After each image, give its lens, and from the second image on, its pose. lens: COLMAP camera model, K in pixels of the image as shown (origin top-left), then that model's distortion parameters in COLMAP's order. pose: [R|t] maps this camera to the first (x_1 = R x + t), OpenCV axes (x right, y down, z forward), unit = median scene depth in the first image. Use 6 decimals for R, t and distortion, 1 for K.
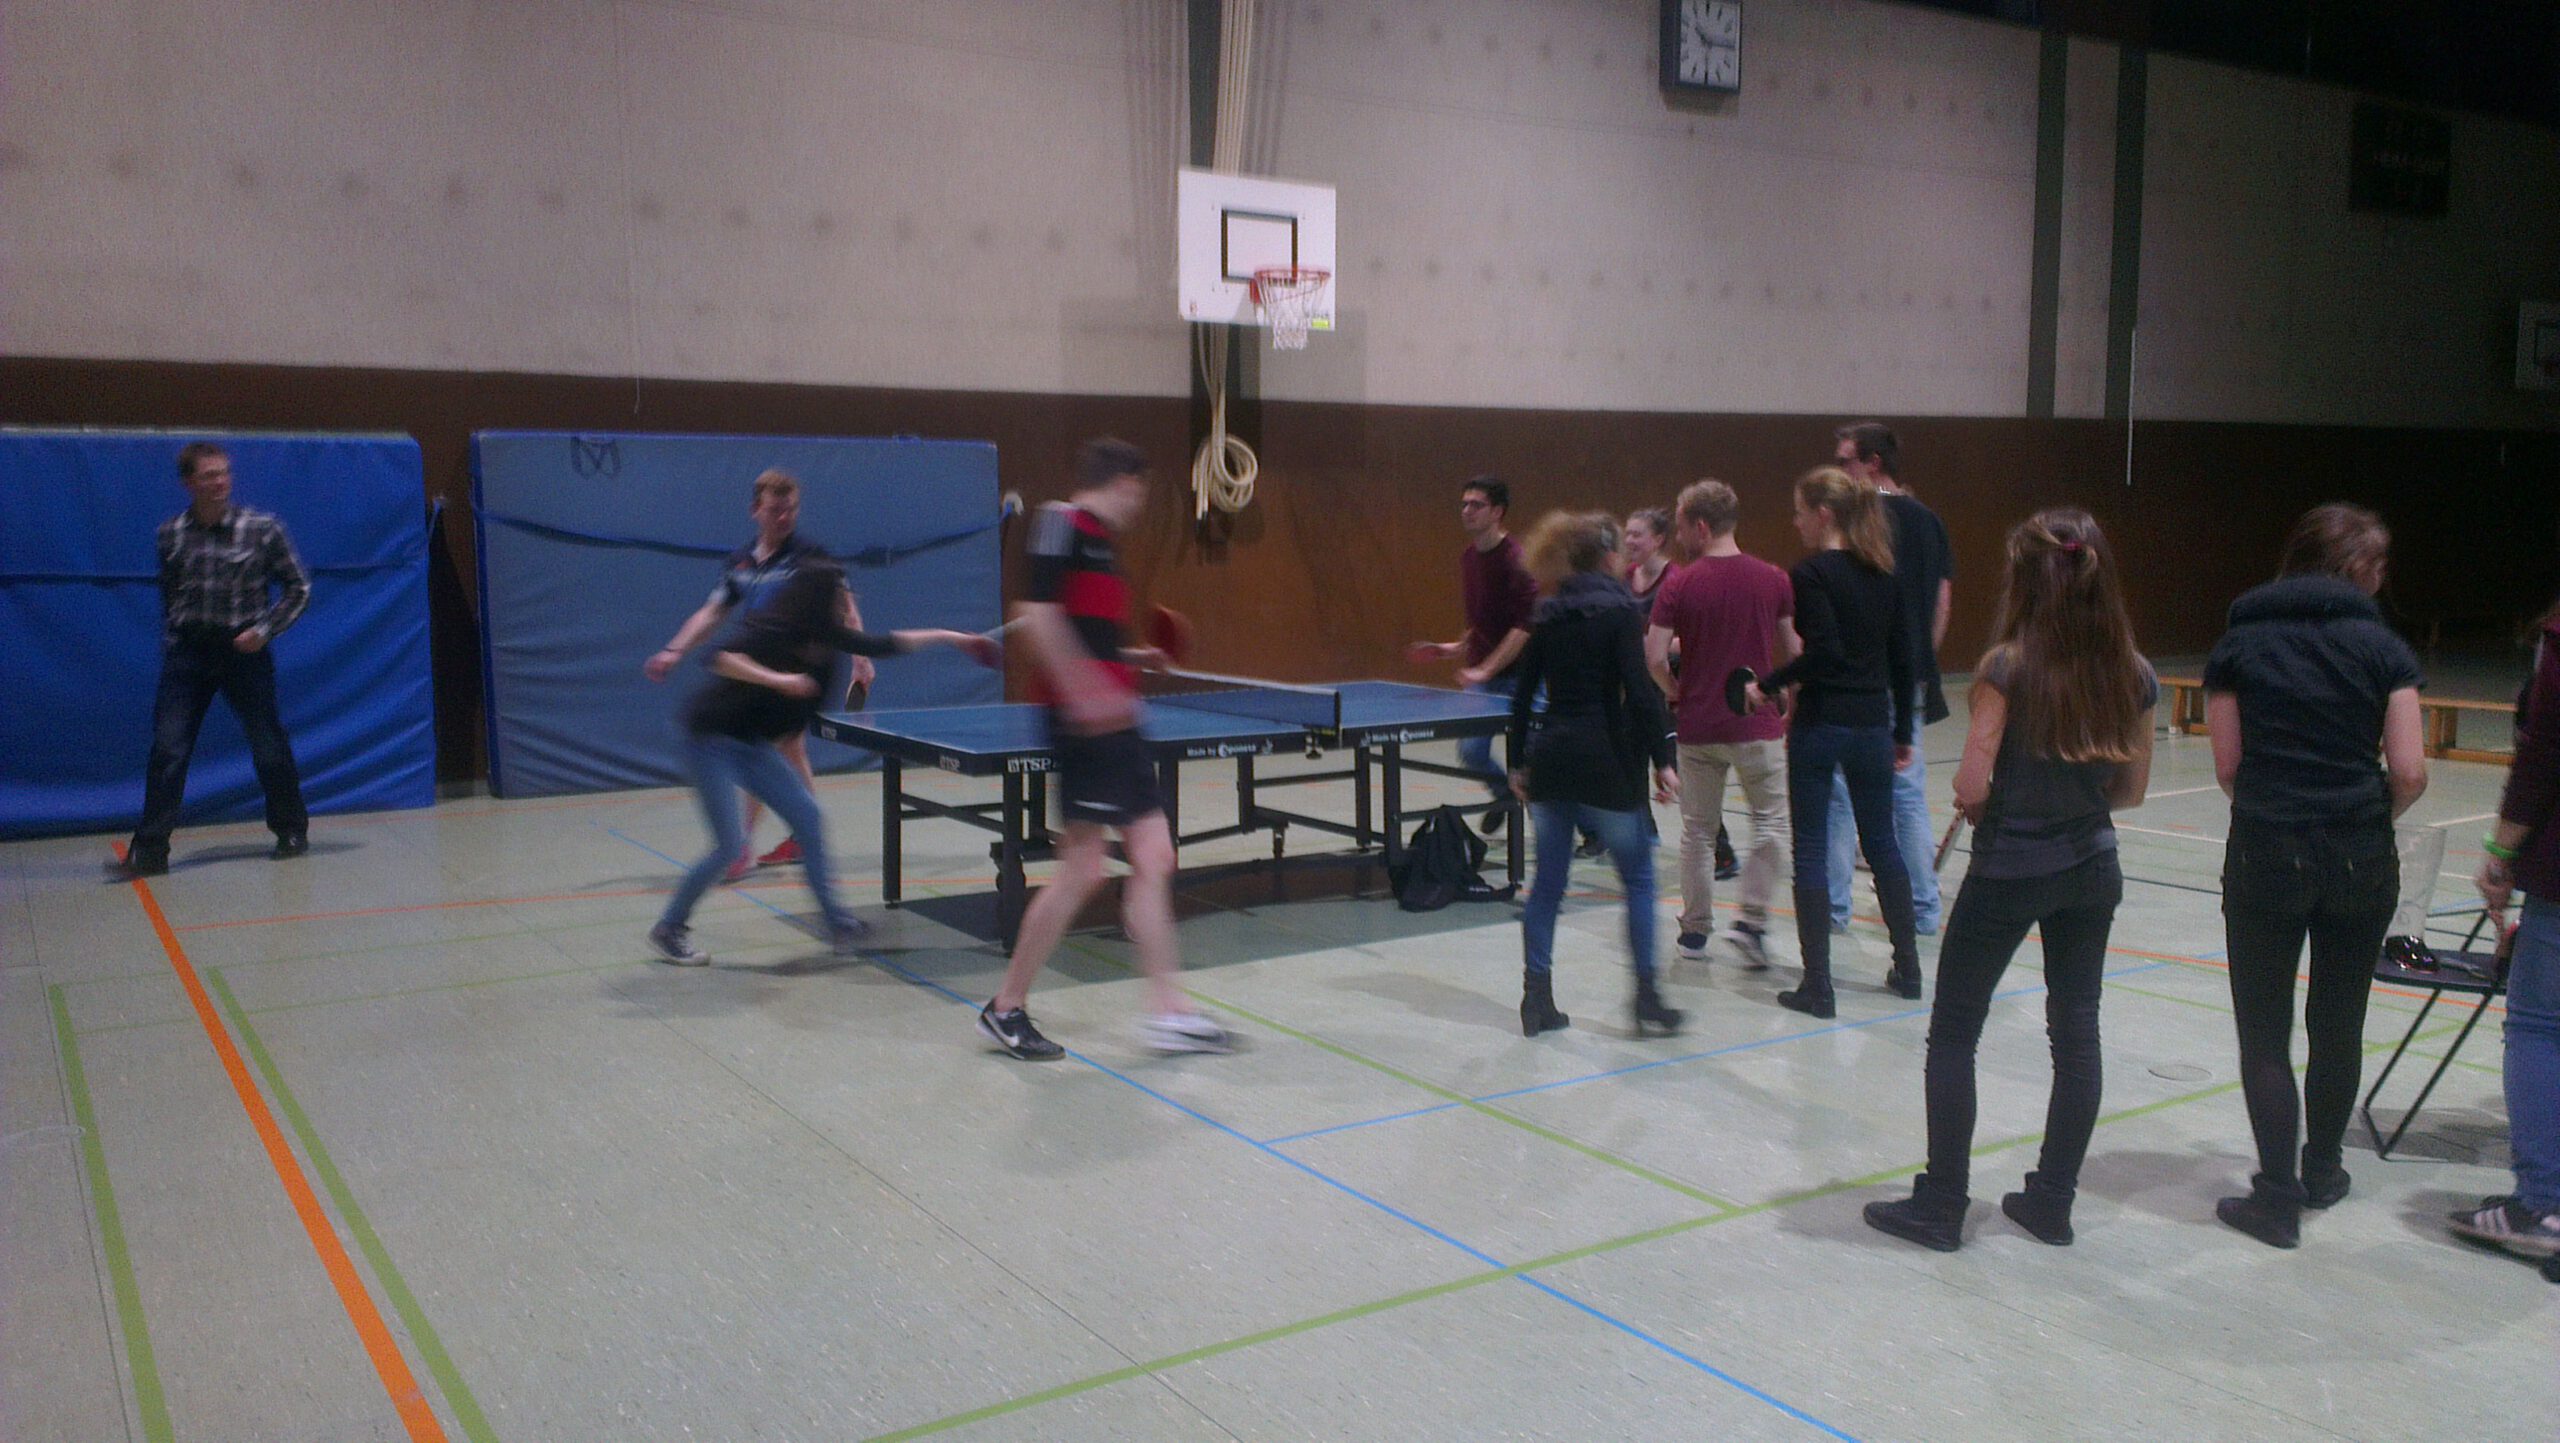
lens RADIAL K [[2028.7, 0, 1300.2], [0, 2028.7, 716.2], [0, 0, 1]] dist [0.142016, -0.241586]
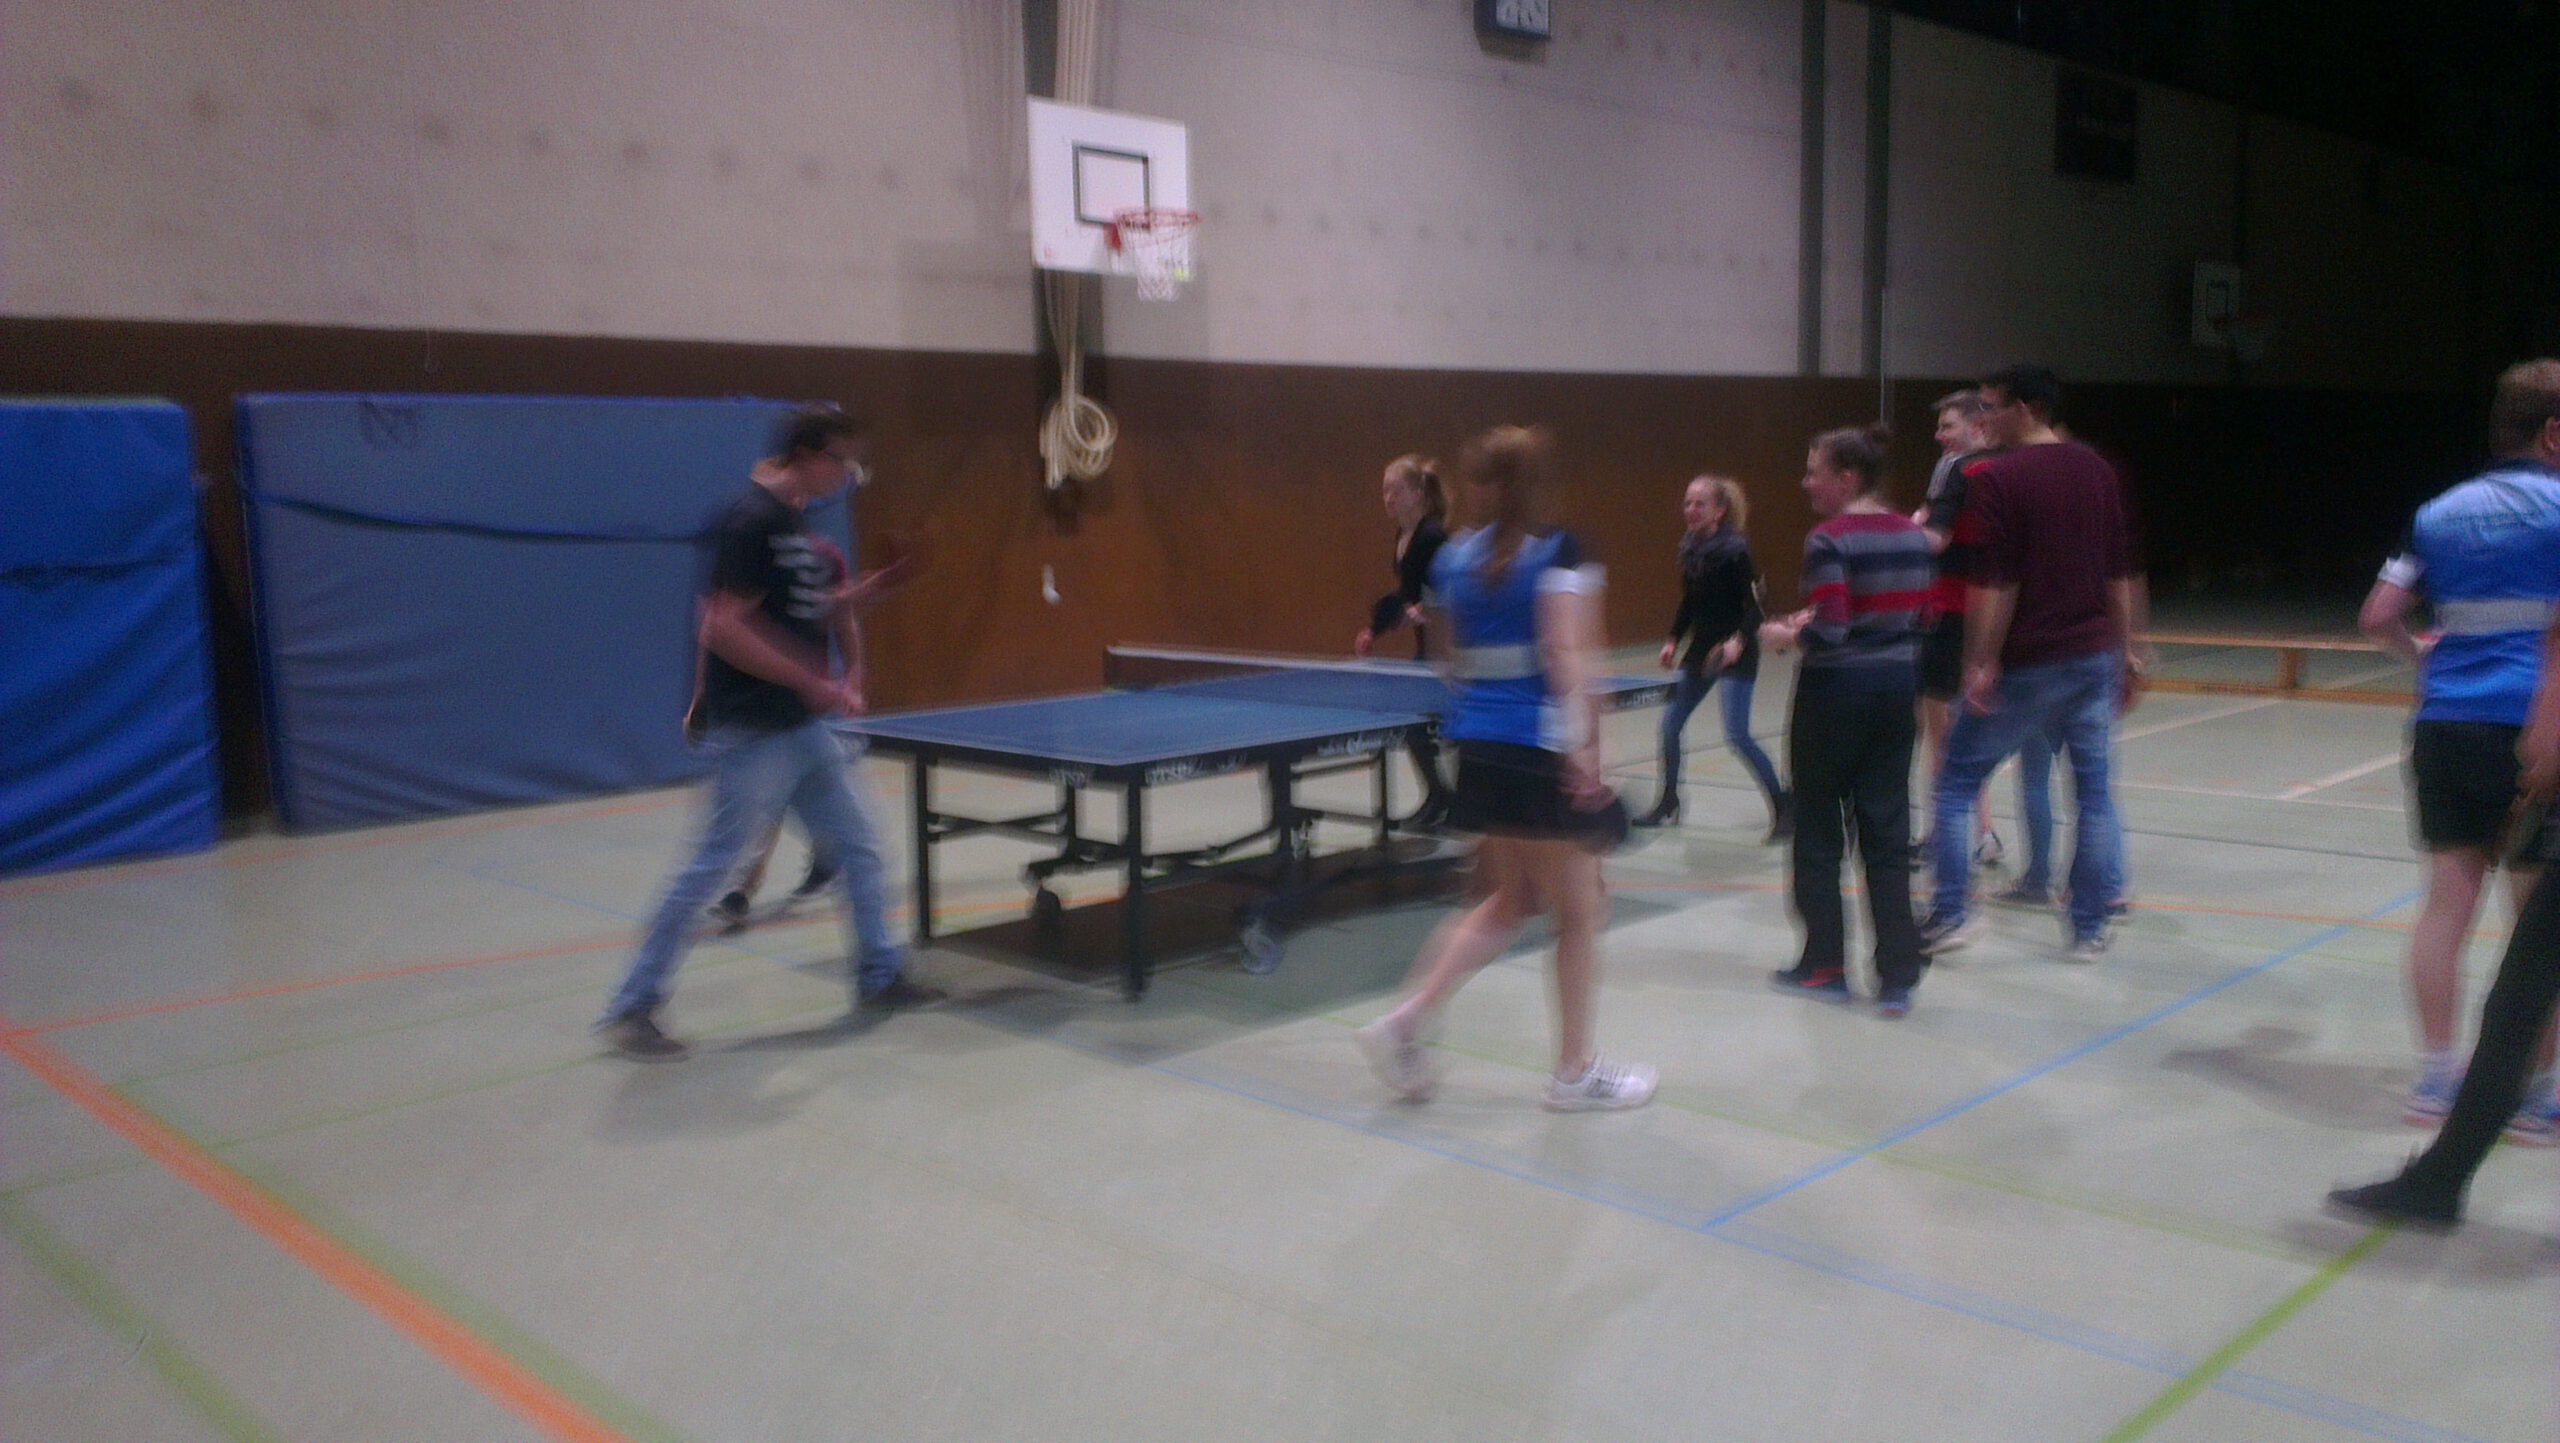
lens RADIAL K [[2028.7, 0, 1300.2], [0, 2028.7, 716.2], [0, 0, 1]] dist [0.142016, -0.241586]
pose [[0.979282, -0.040644, 0.198379, -0.129913], [0.038118, 0.999136, 0.016538, -0.006058], [-0.198880, -0.008633, 0.979986, 0.085563]]
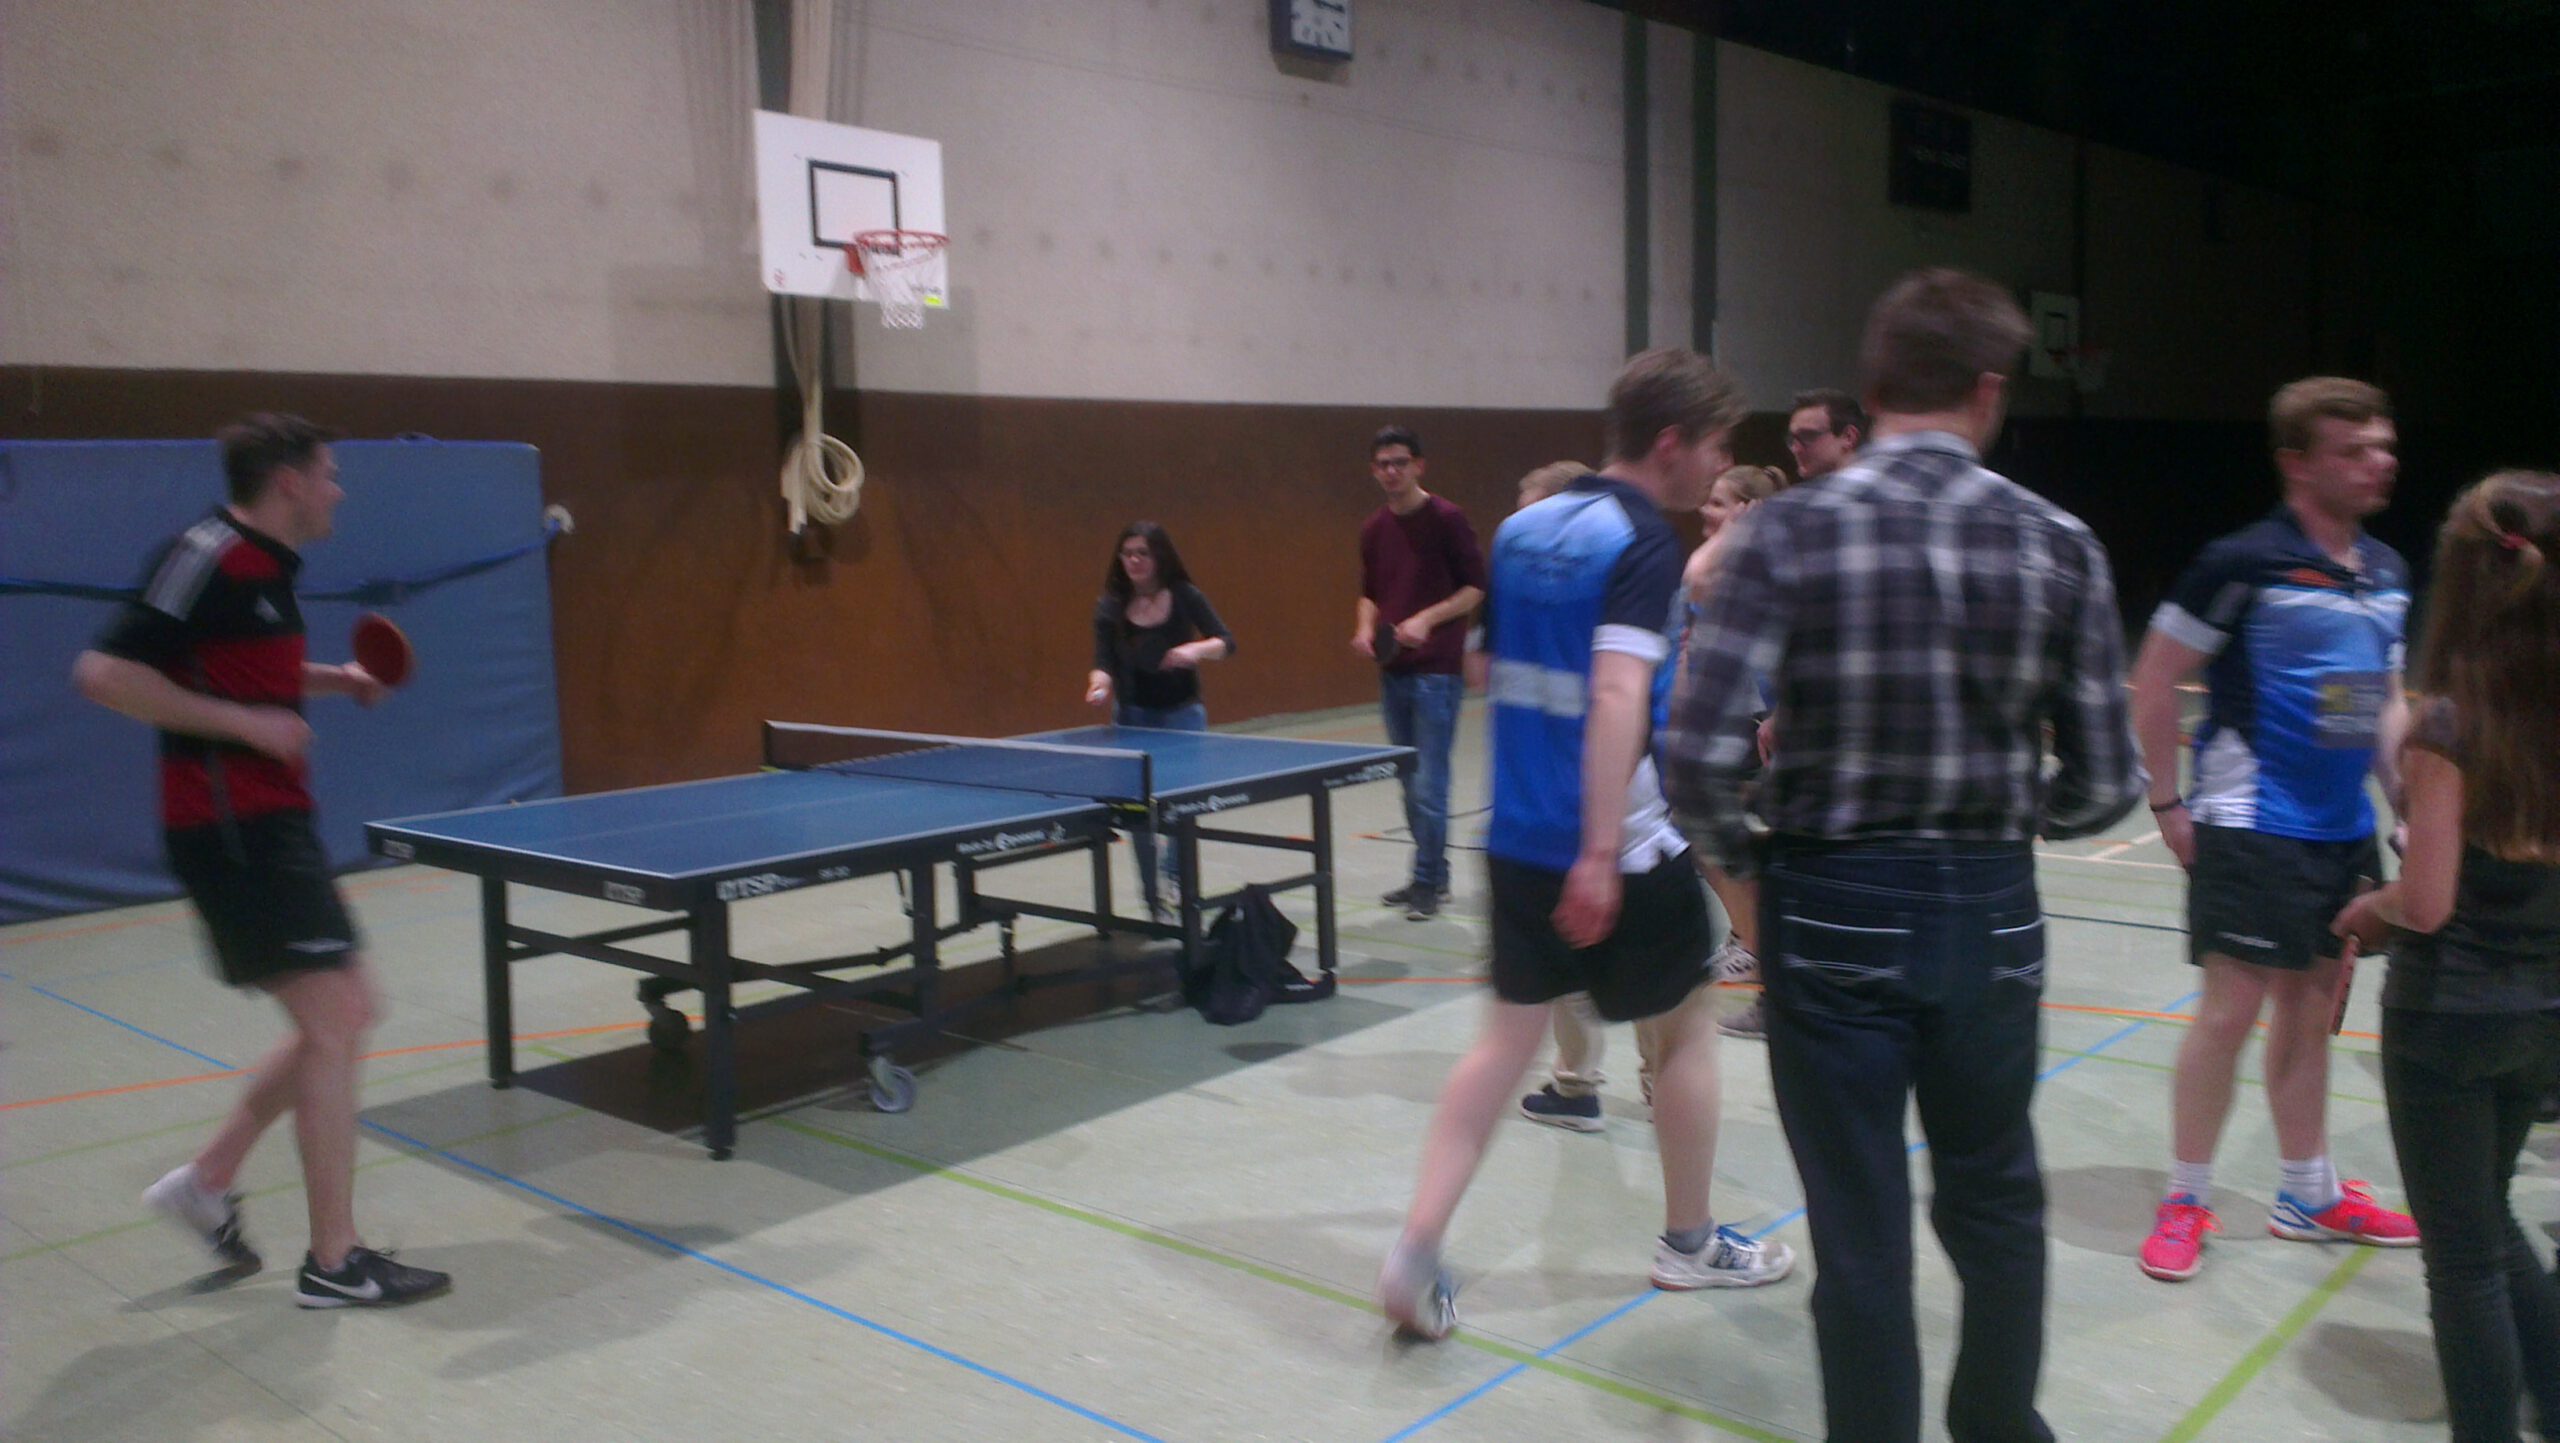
lens RADIAL K [[2028.7, 0, 1300.2], [0, 2028.7, 716.2], [0, 0, 1]] dist [0.142016, -0.241586]
pose [[0.967127, -0.049819, 0.249367, -0.064005], [0.051176, 0.998689, 0.001040, -0.013352], [-0.249092, 0.011756, 0.968409, 0.143234]]
